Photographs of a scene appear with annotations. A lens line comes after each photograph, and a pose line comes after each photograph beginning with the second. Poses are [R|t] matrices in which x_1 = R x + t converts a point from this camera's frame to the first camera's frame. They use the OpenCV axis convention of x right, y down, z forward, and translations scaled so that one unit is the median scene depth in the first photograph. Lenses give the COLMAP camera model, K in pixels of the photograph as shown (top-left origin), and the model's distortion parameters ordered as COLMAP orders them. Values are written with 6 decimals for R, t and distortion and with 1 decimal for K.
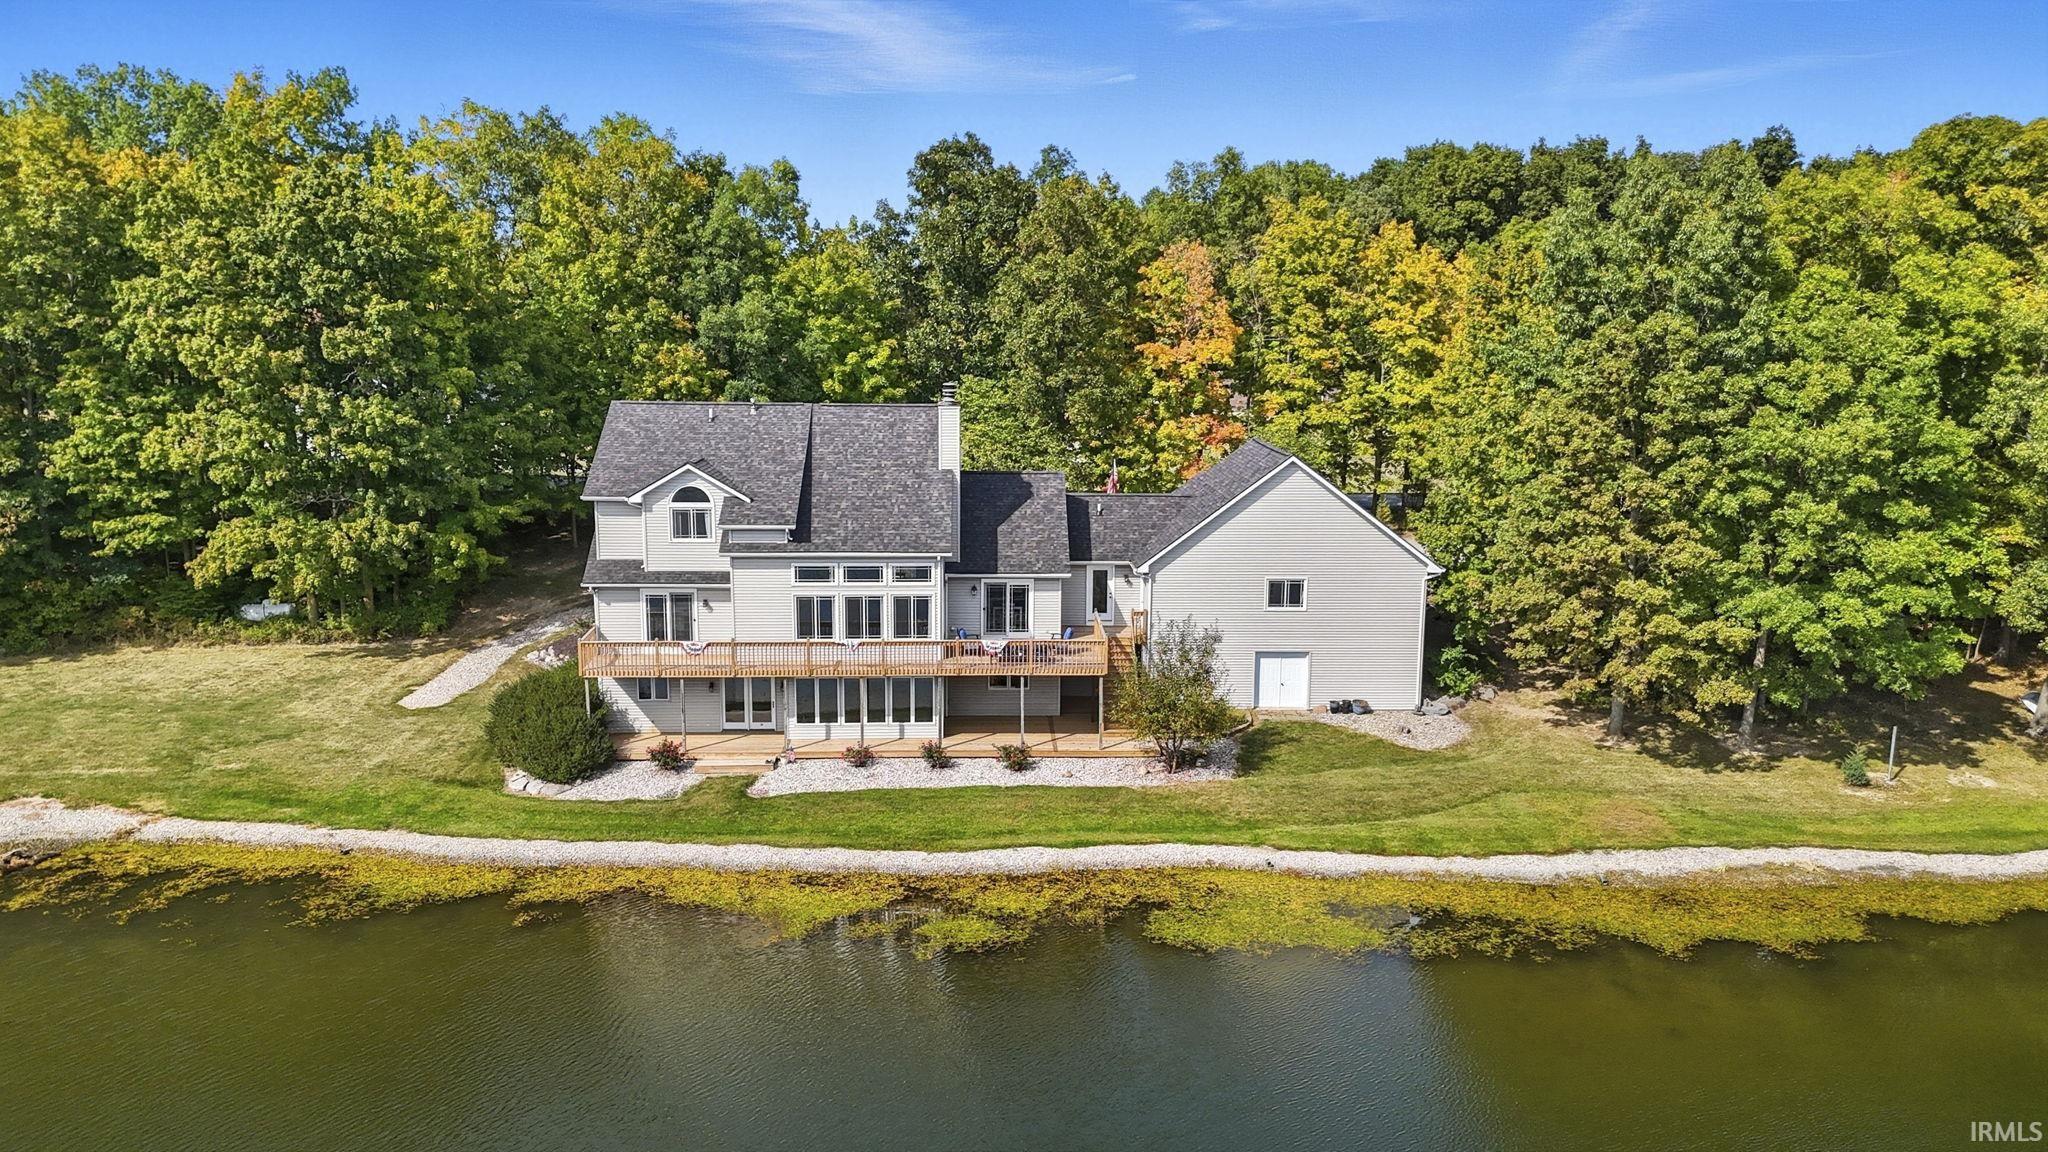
lens RADIAL K [[1505.2, 0, 1028.9], [0, 1505.2, 570.3], [0, 0, 1]] dist [0.130312, -0.257713]
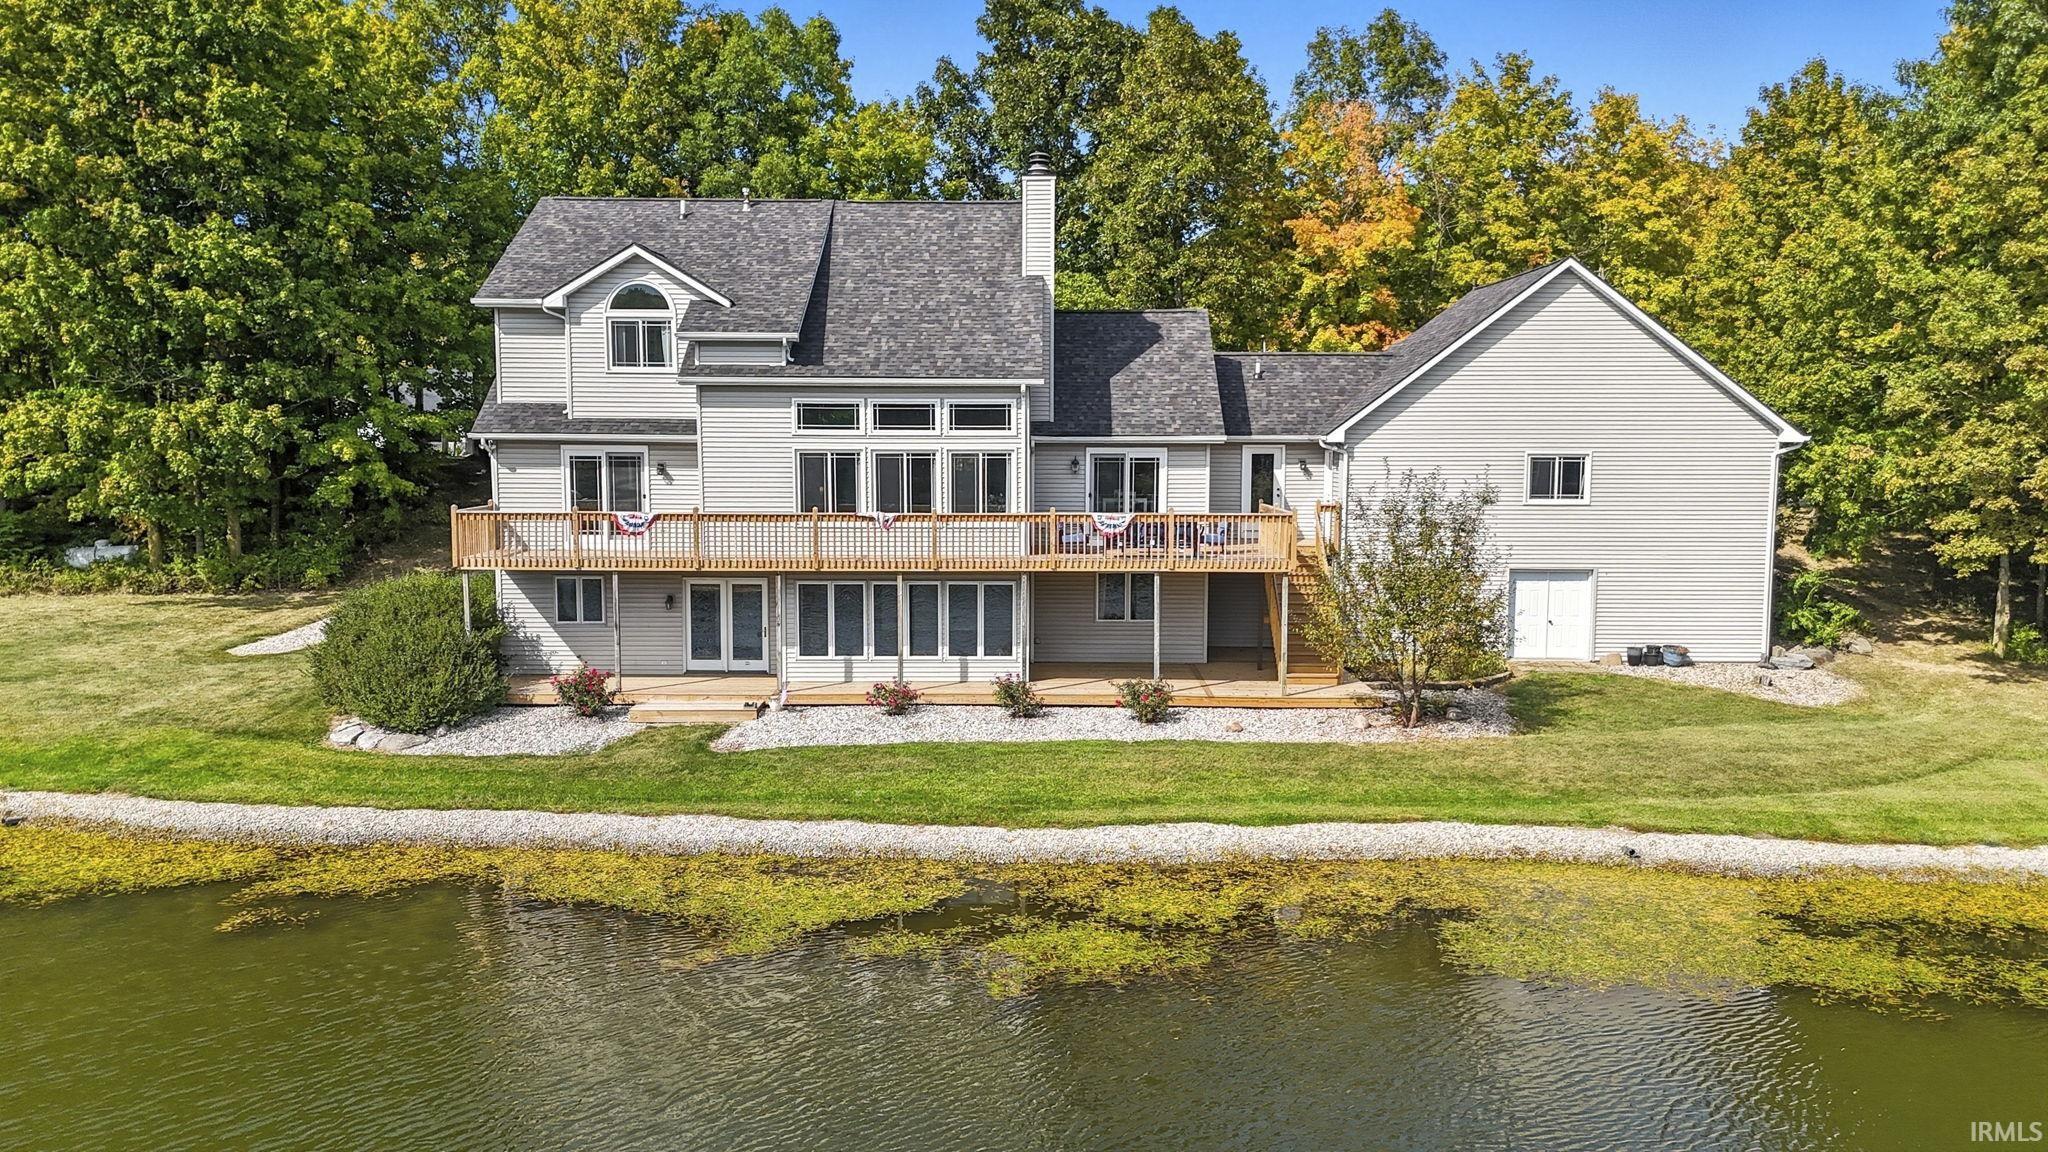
lens RADIAL K [[1510.1, 0, 1029.7], [0, 1510.1, 572.2], [0, 0, 1]] dist [0.080379, -0.084000]
pose [[0.999064, -0.000191, -0.043258, -0.029505], [-0.003289, 0.996760, -0.080363, 0.118015], [0.043133, 0.080430, 0.995827, 0.372043]]
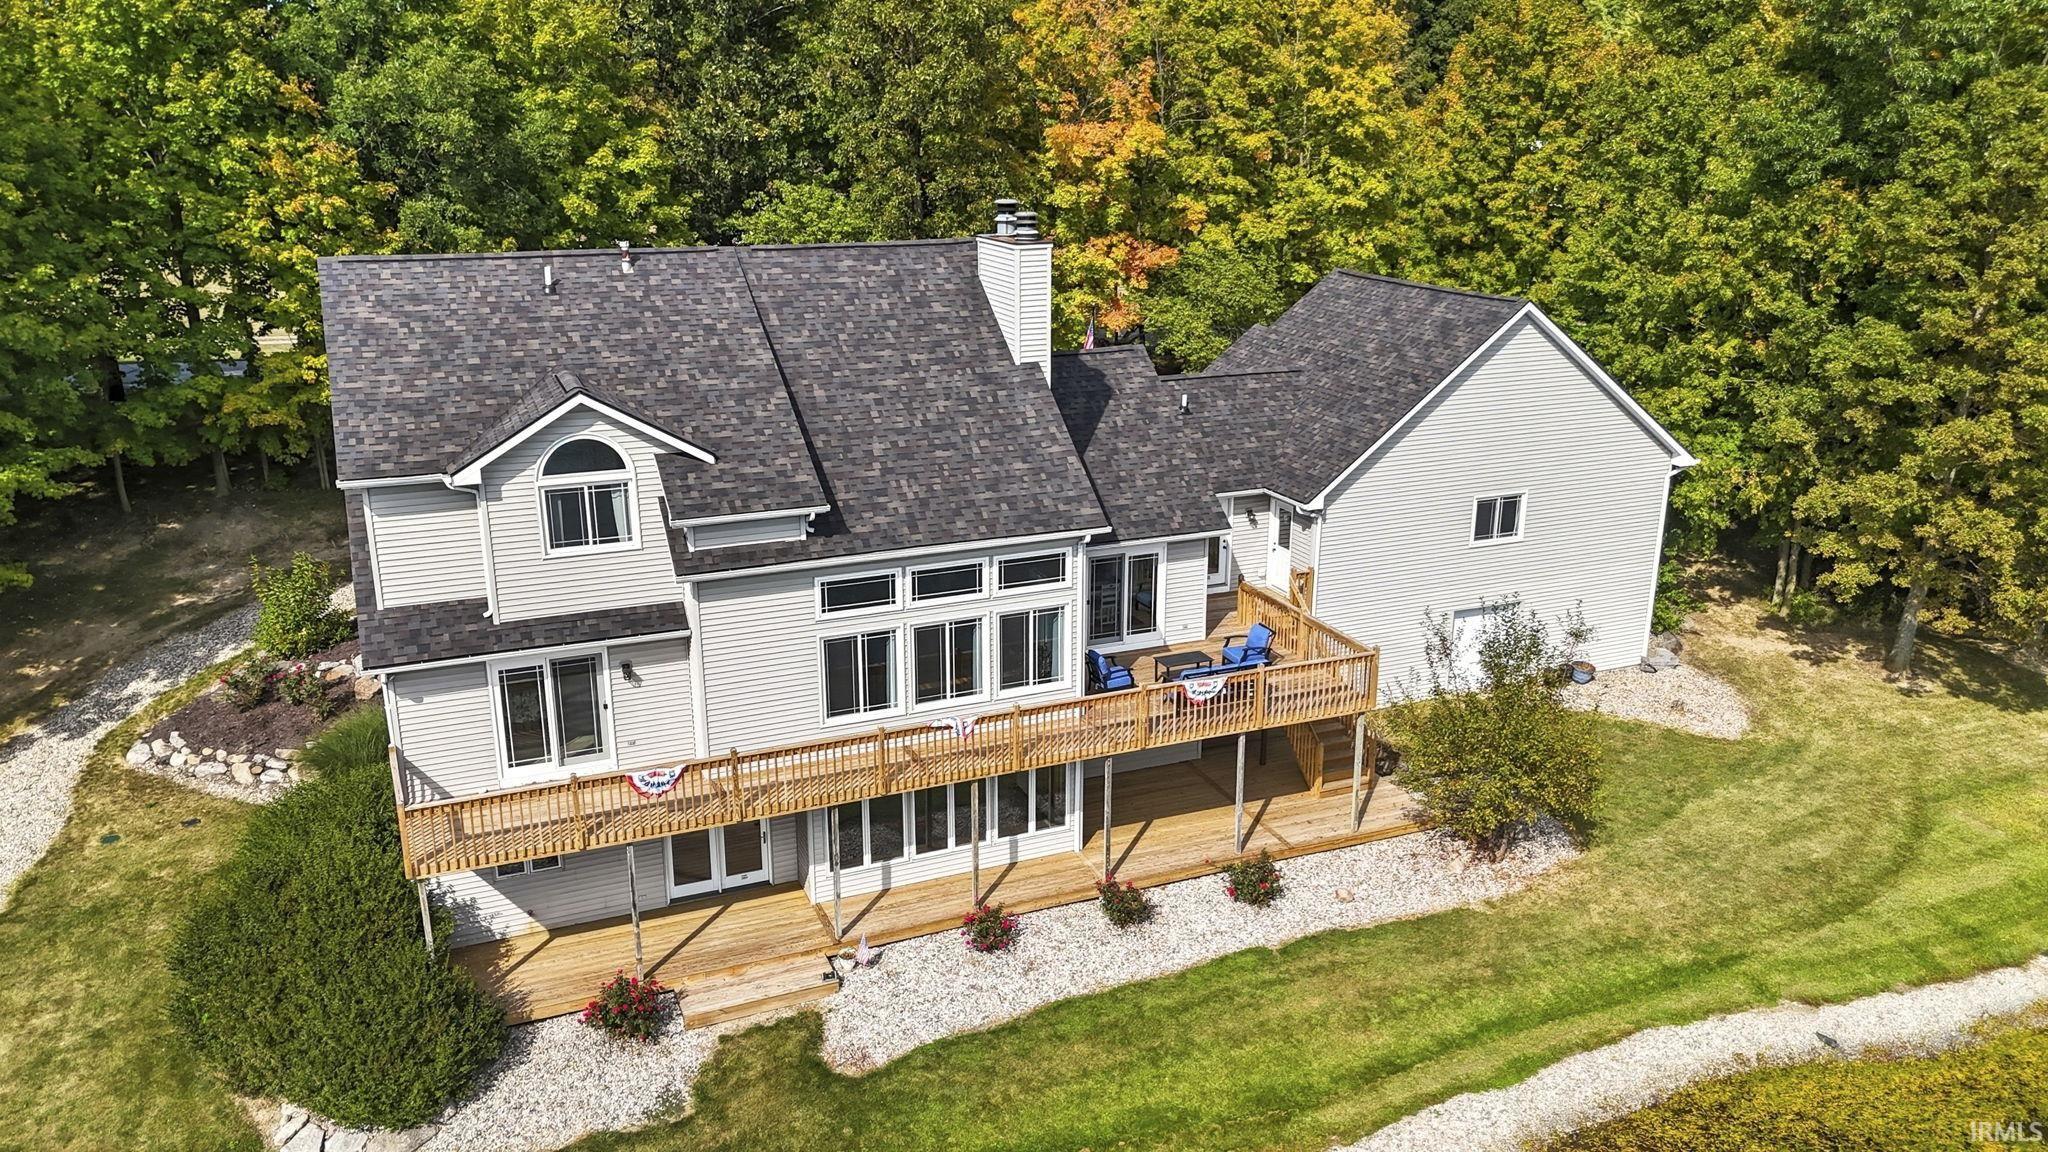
lens RADIAL K [[1510.1, 0, 1029.7], [0, 1510.1, 572.2], [0, 0, 1]] dist [0.080379, -0.084000]
pose [[0.934983, -0.111469, 0.336722, -0.257116], [0.067352, 0.987858, 0.140003, -0.071559], [-0.348240, -0.108221, 0.931138, 0.501481]]
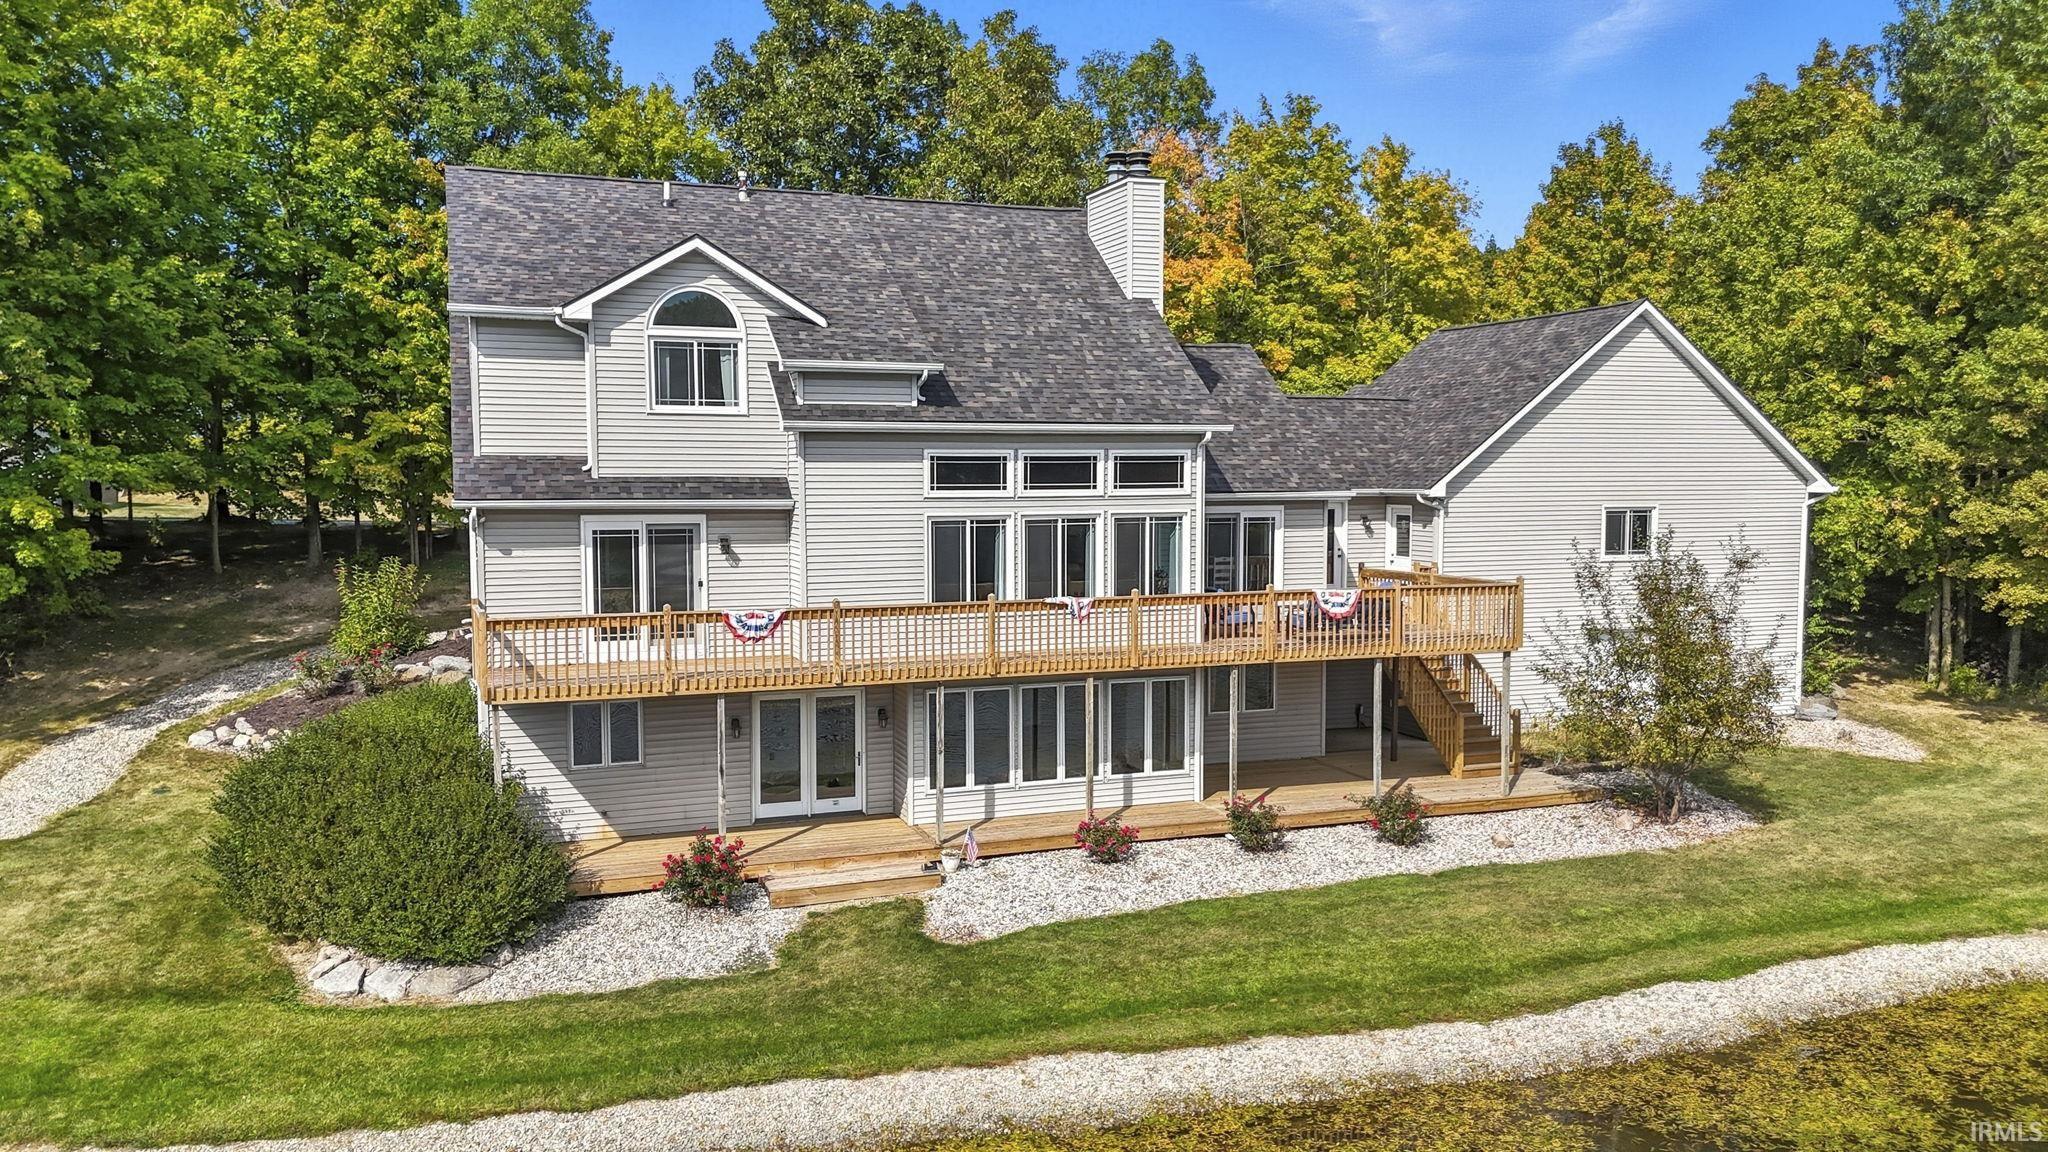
lens RADIAL K [[1510.1, 0, 1029.7], [0, 1510.1, 572.2], [0, 0, 1]] dist [0.080379, -0.084000]
pose [[0.948855, -0.030002, 0.314285, -0.274807], [0.062501, 0.993623, -0.093844, 0.080495], [-0.309465, 0.108688, 0.944679, 0.535363]]
